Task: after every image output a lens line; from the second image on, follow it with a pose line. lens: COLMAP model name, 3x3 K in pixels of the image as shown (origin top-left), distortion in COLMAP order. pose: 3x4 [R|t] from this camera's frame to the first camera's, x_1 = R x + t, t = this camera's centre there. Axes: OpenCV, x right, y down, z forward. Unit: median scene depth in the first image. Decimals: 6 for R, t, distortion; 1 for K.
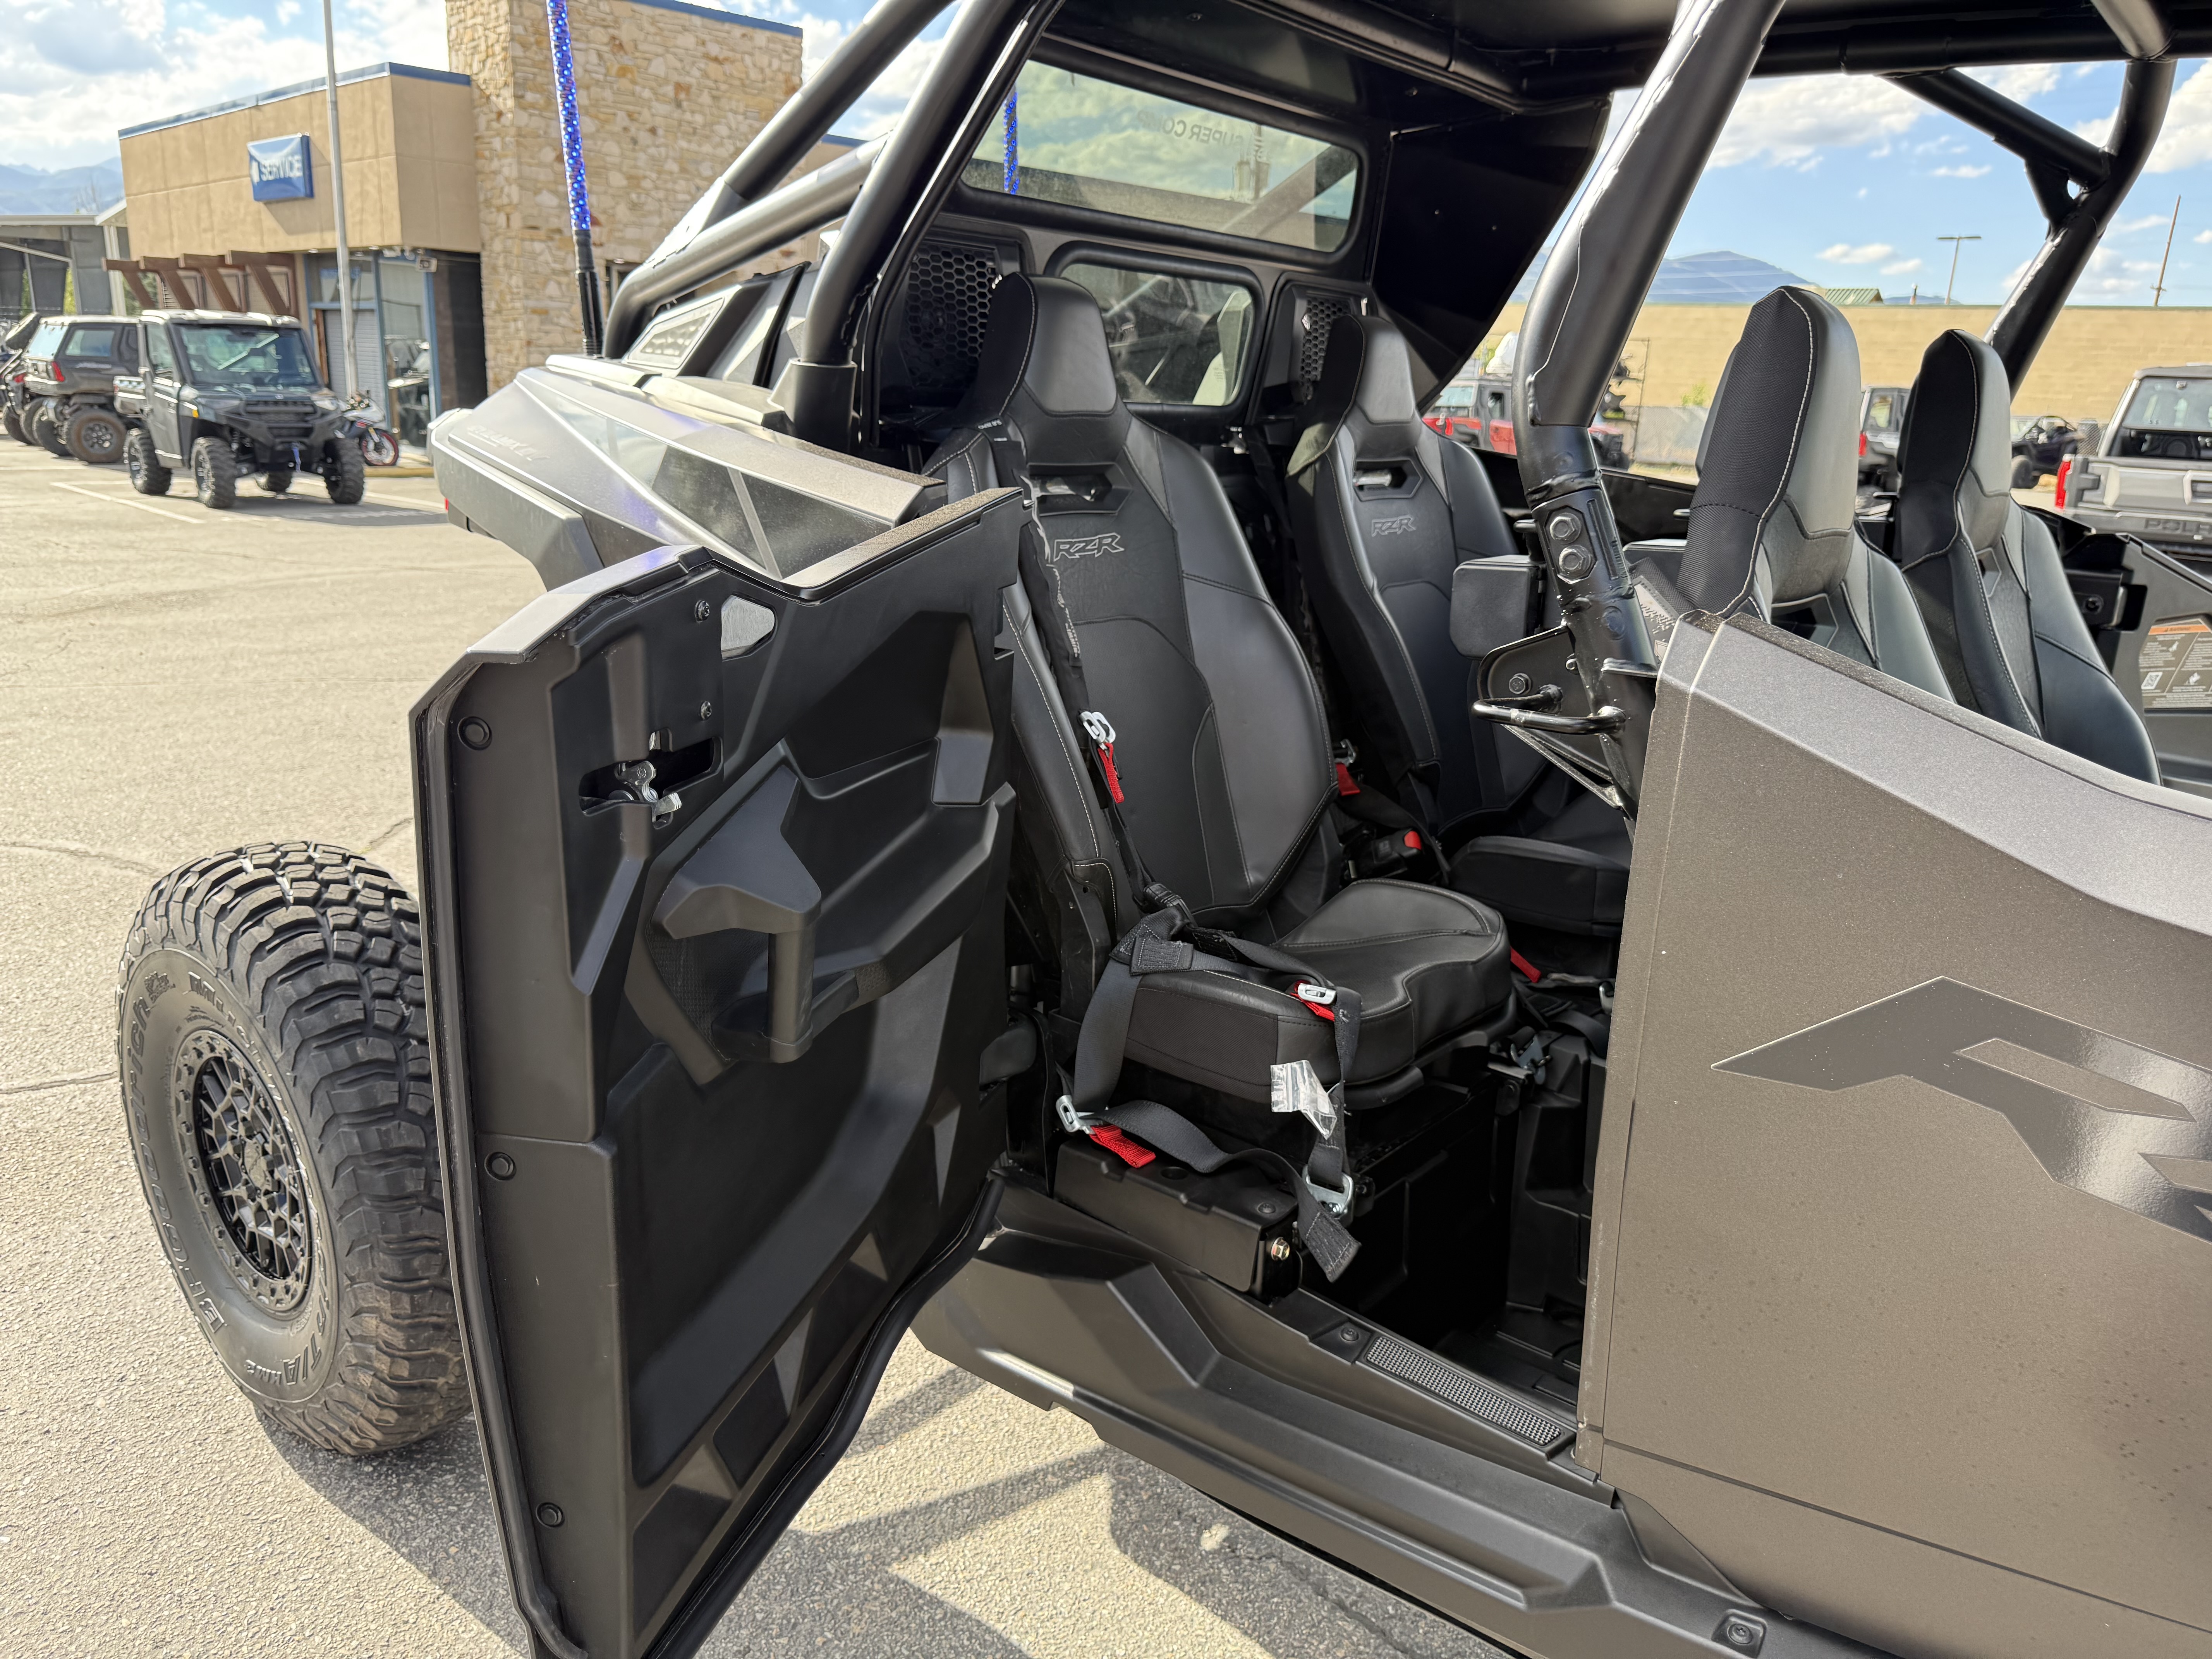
lens RADIAL K [[1593.4, 0, 1106.3], [0, 1593.4, 841.2], [0, 0, 1]] dist [0.023496, -0.027991]
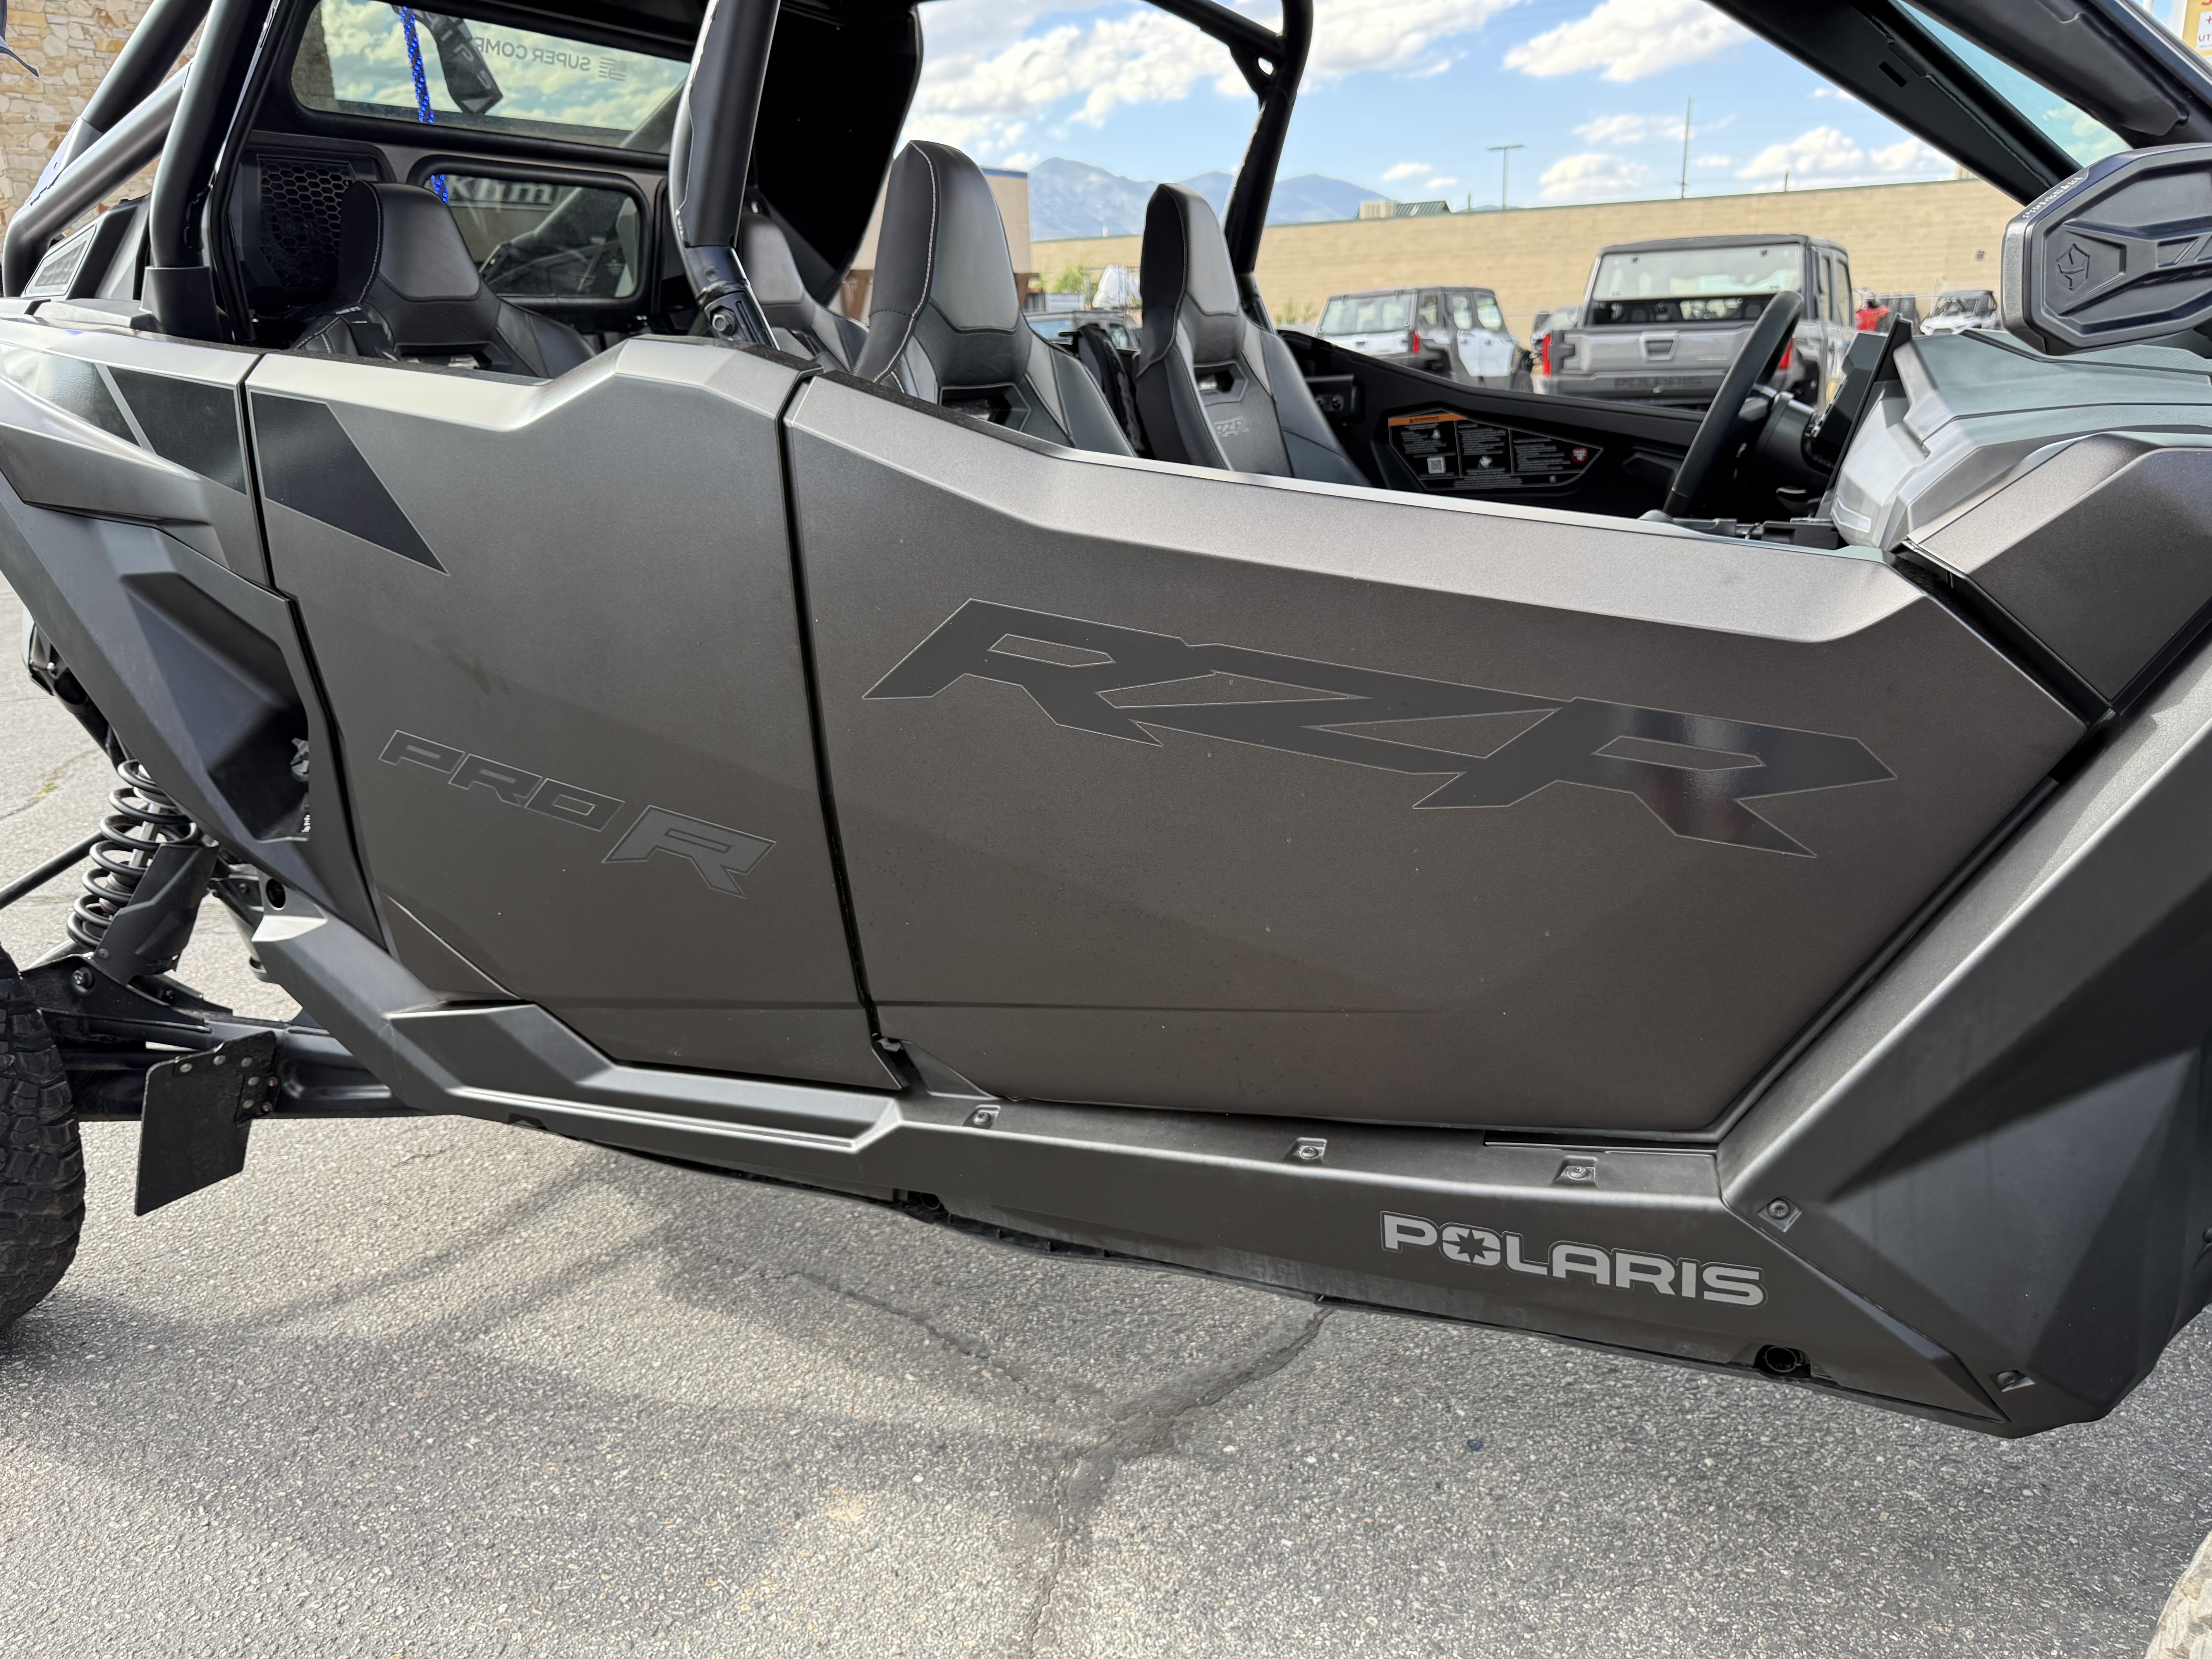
lens RADIAL K [[1593.4, 0, 1111.0], [0, 1593.4, 828.6], [0, 0, 1]] dist [0.023496, -0.027991]
pose [[0.970554, -0.140697, 0.195523, 0.153972], [0.136334, 0.990021, 0.035669, 0.119607], [-0.198590, -0.007962, 0.980050, -0.207364]]
